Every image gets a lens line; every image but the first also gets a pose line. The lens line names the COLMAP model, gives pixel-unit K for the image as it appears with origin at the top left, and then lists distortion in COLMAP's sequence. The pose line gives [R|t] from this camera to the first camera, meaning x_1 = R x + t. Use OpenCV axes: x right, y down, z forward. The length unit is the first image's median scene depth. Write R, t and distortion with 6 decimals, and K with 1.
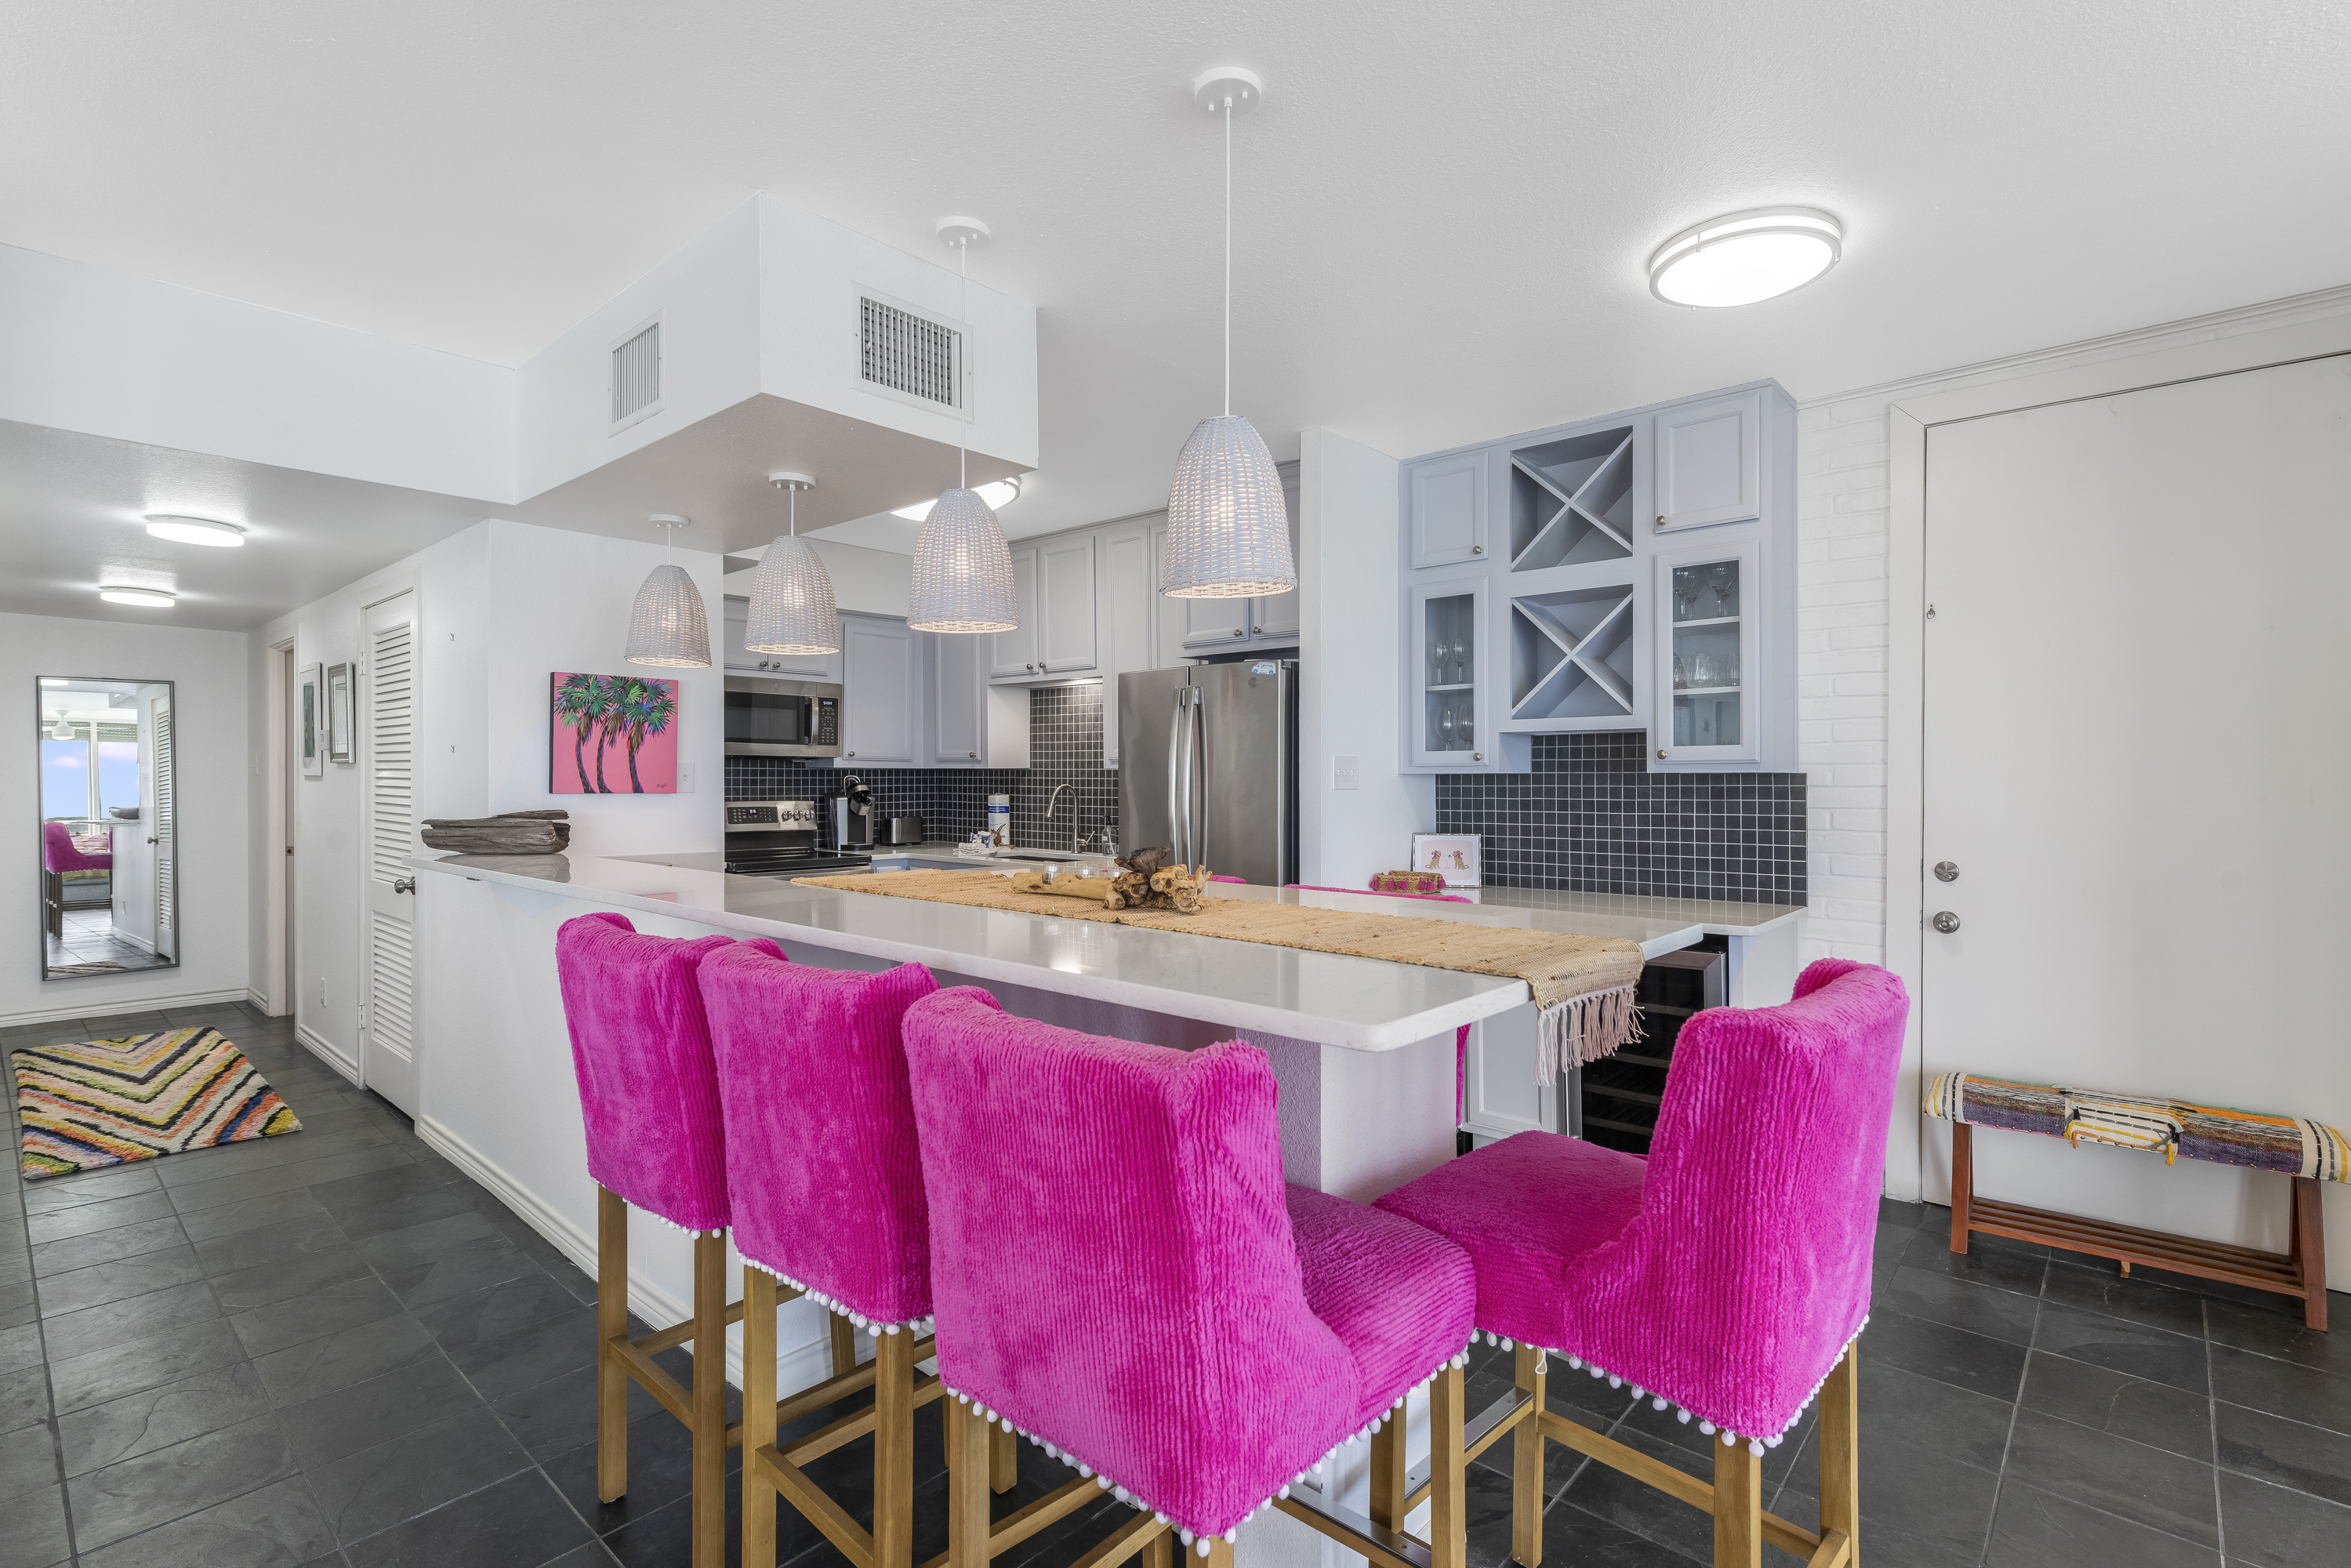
lens RADIAL K [[1073.9, 0, 1182.4], [0, 1073.9, 780.0], [0, 0, 1]] dist [0.002443, -0.000123]
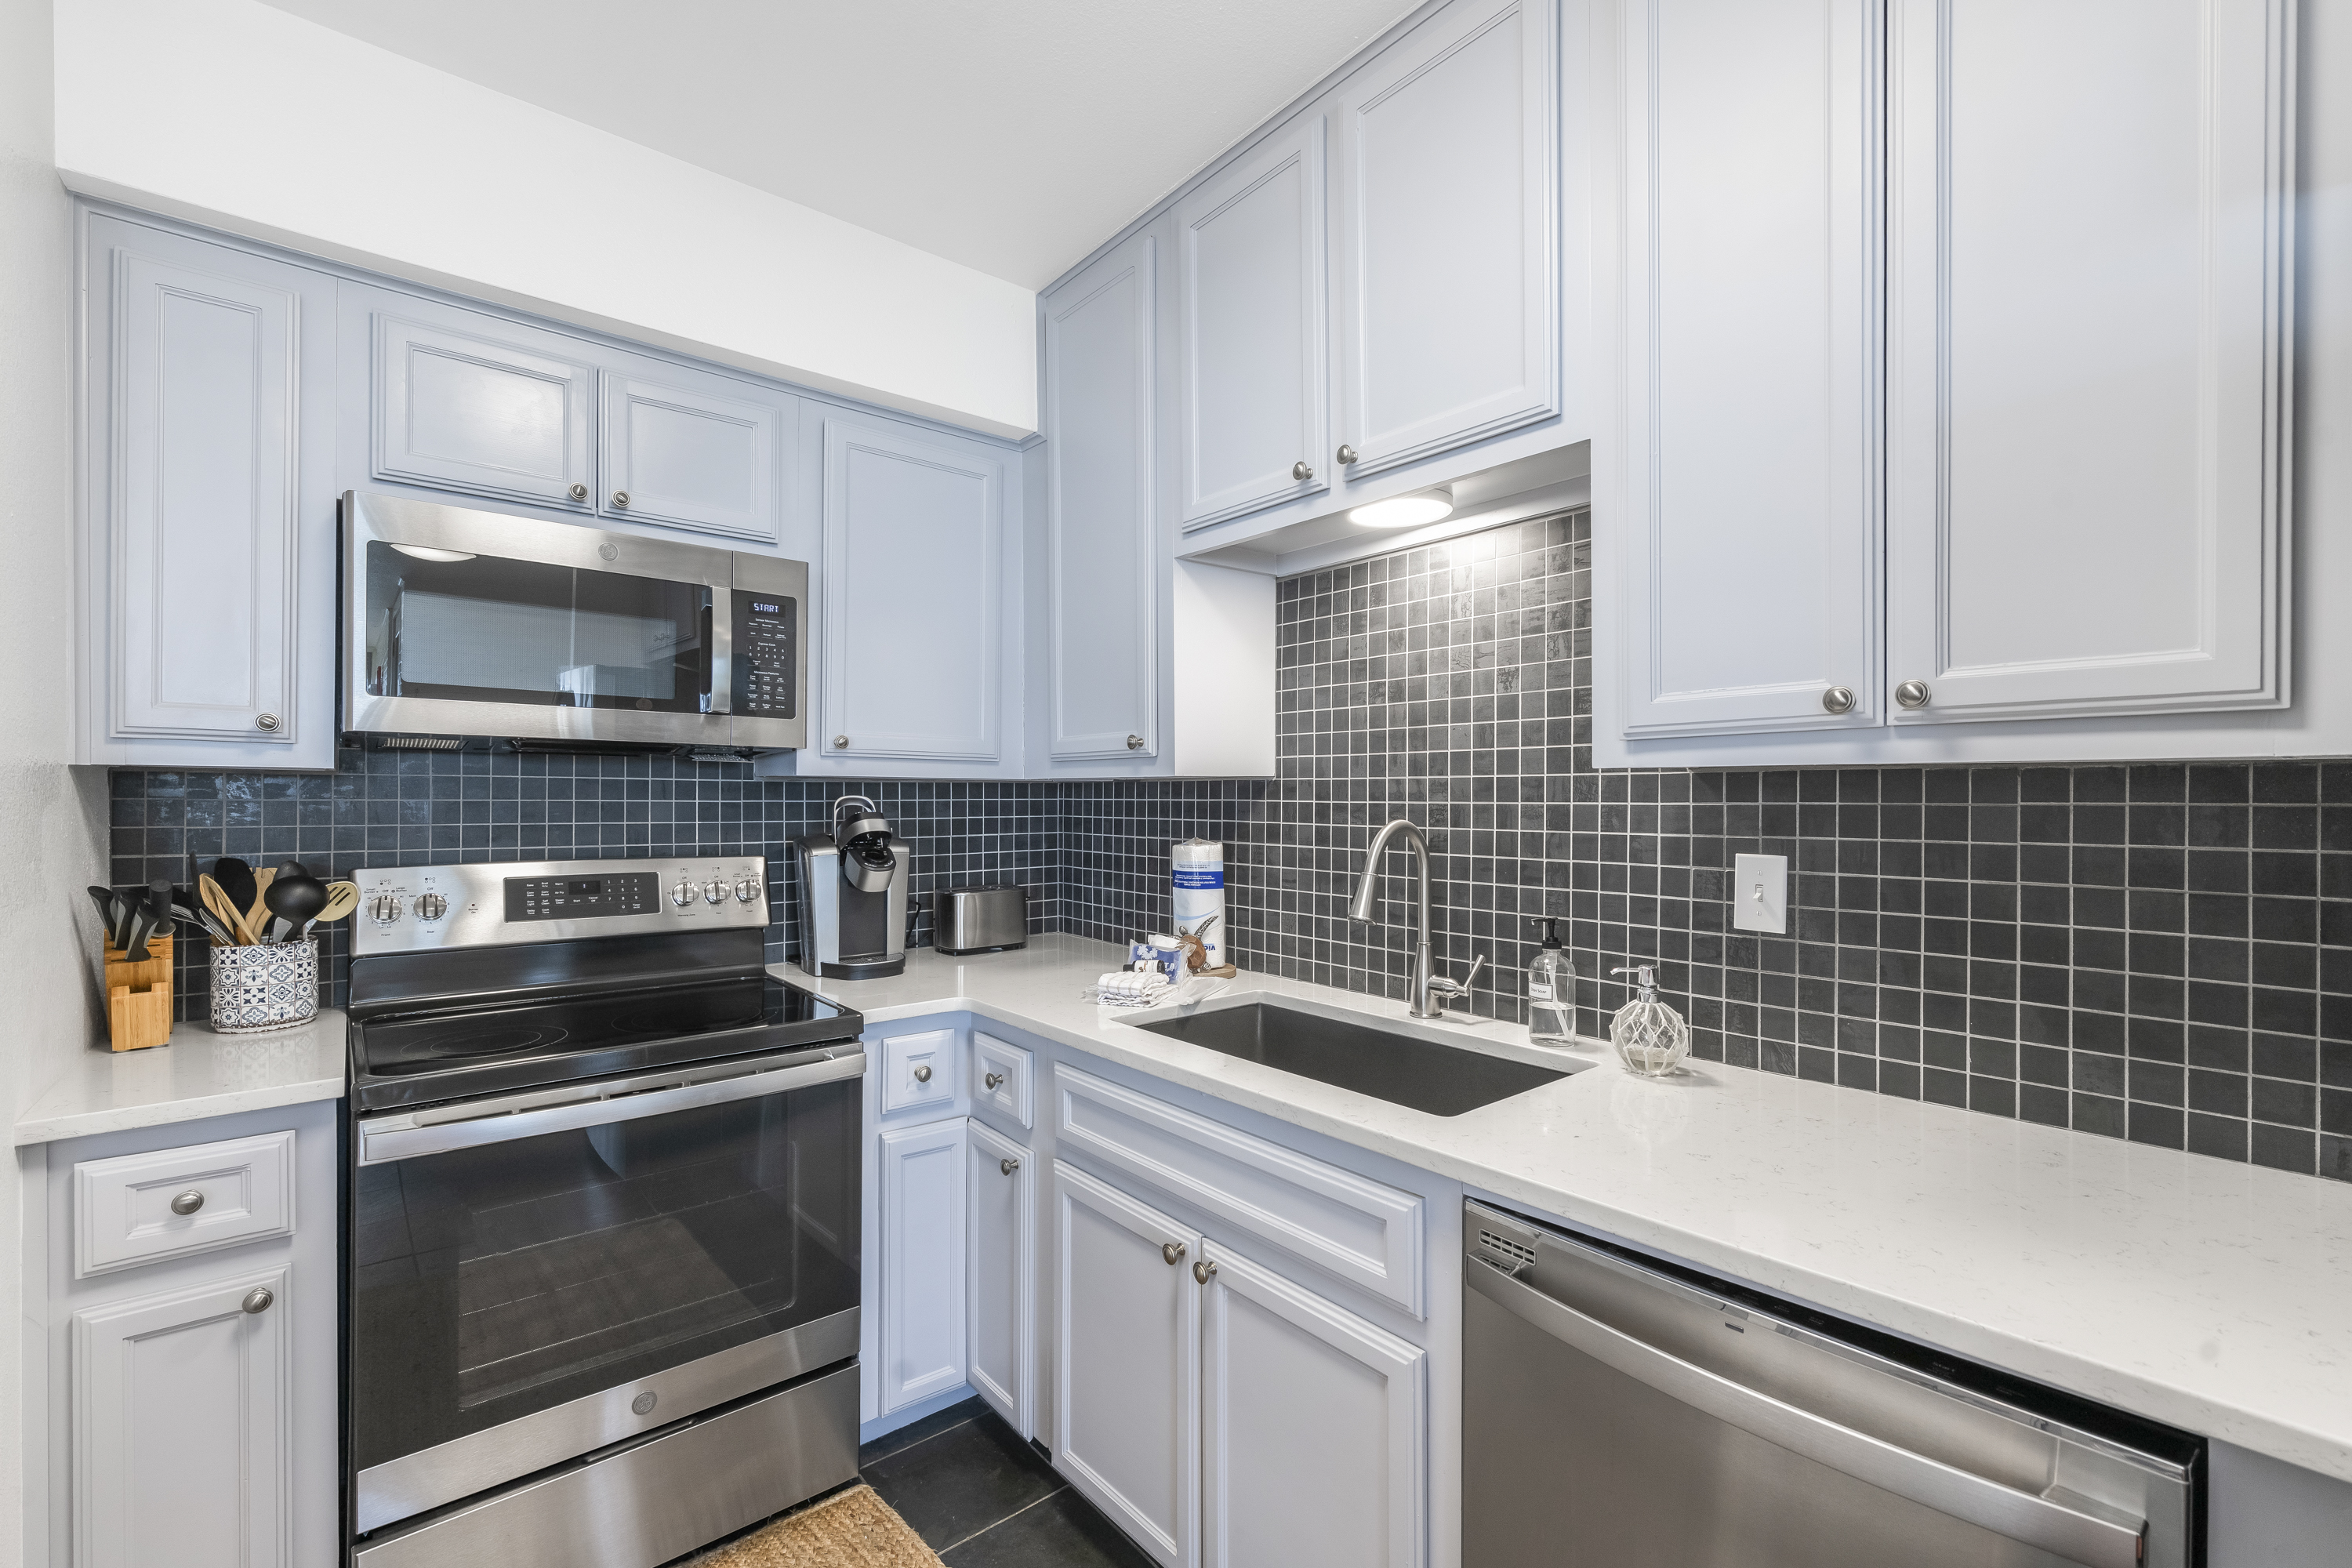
lens RADIAL K [[1006.6, 0, 1178.0], [0, 1006.6, 799.8], [0, 0, 1]] dist [-0.002330, -0.000040]
pose [[0.988649, -0.000756, -0.150244, -0.123876], [0.000364, 0.999996, -0.002641, -0.001519], [0.150246, 0.002557, 0.988645, 0.635324]]
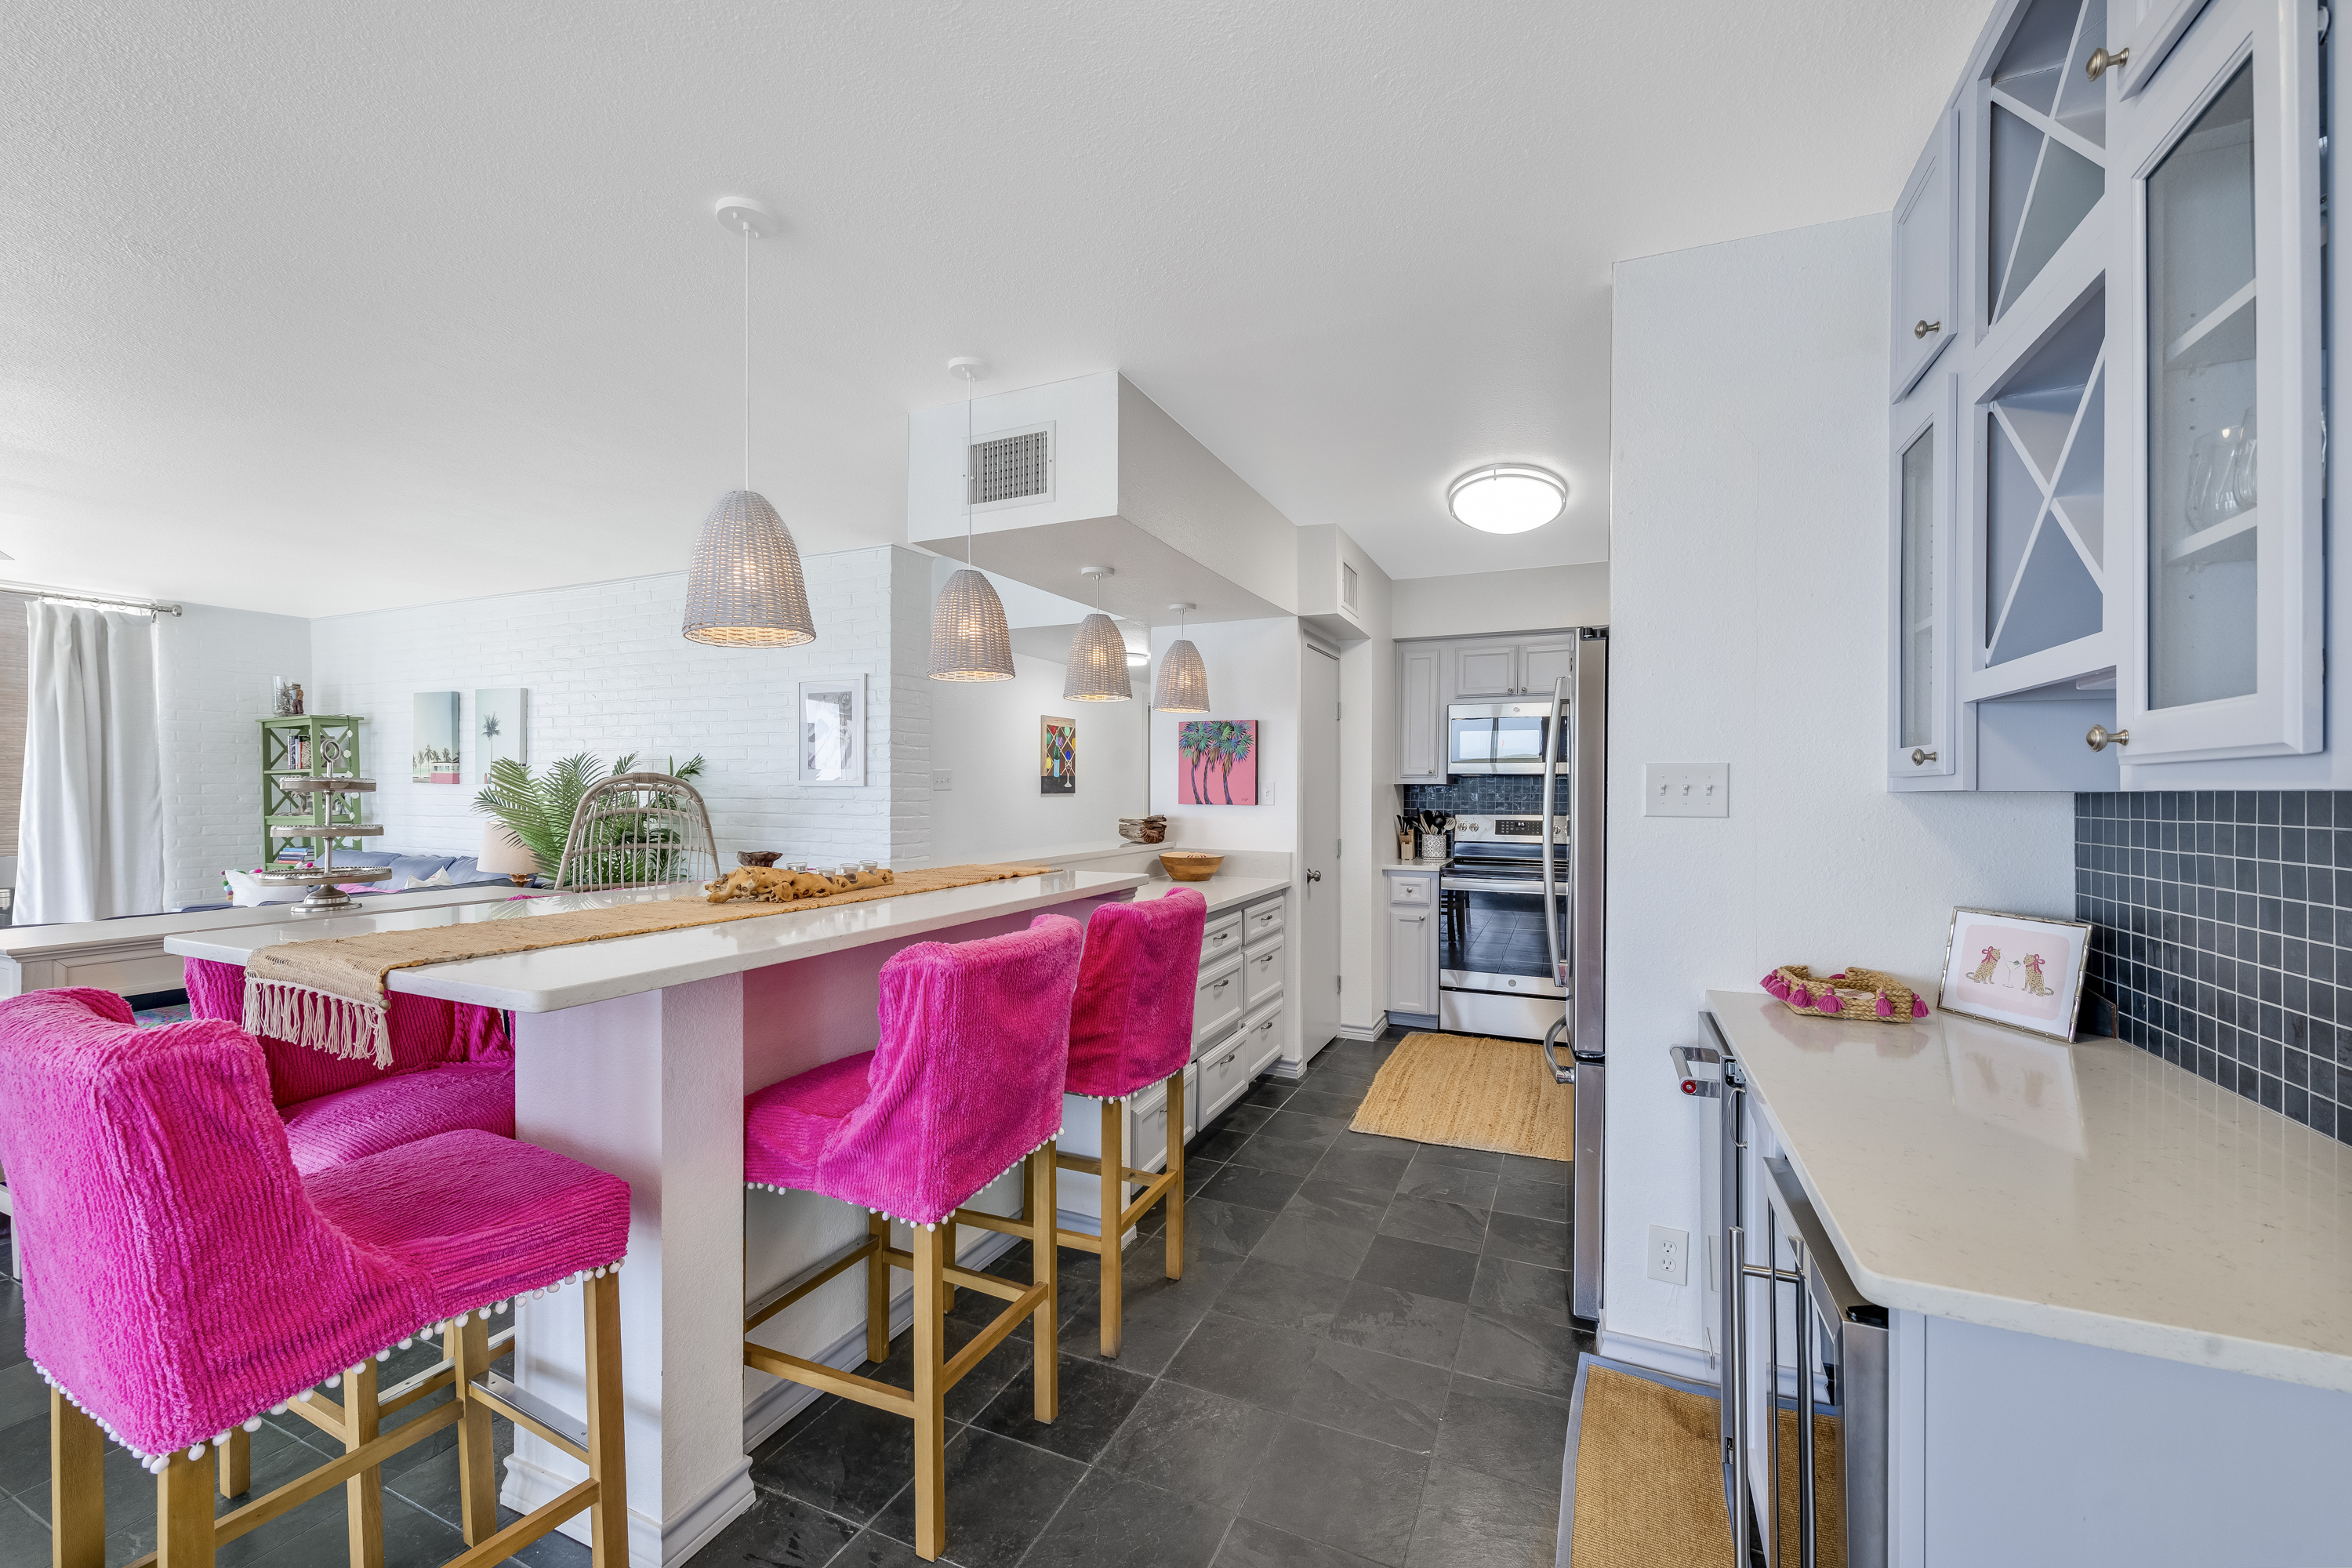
lens RADIAL K [[921.3, 0, 1172.8], [0, 921.3, 797.0], [0, 0, 1]] dist [0.002535, -0.000006]
pose [[0.302797, 0.007066, -0.953029, 0.366198], [-0.004529, 0.999972, 0.005975, -0.002965], [0.953044, 0.002507, 0.302820, 0.357961]]
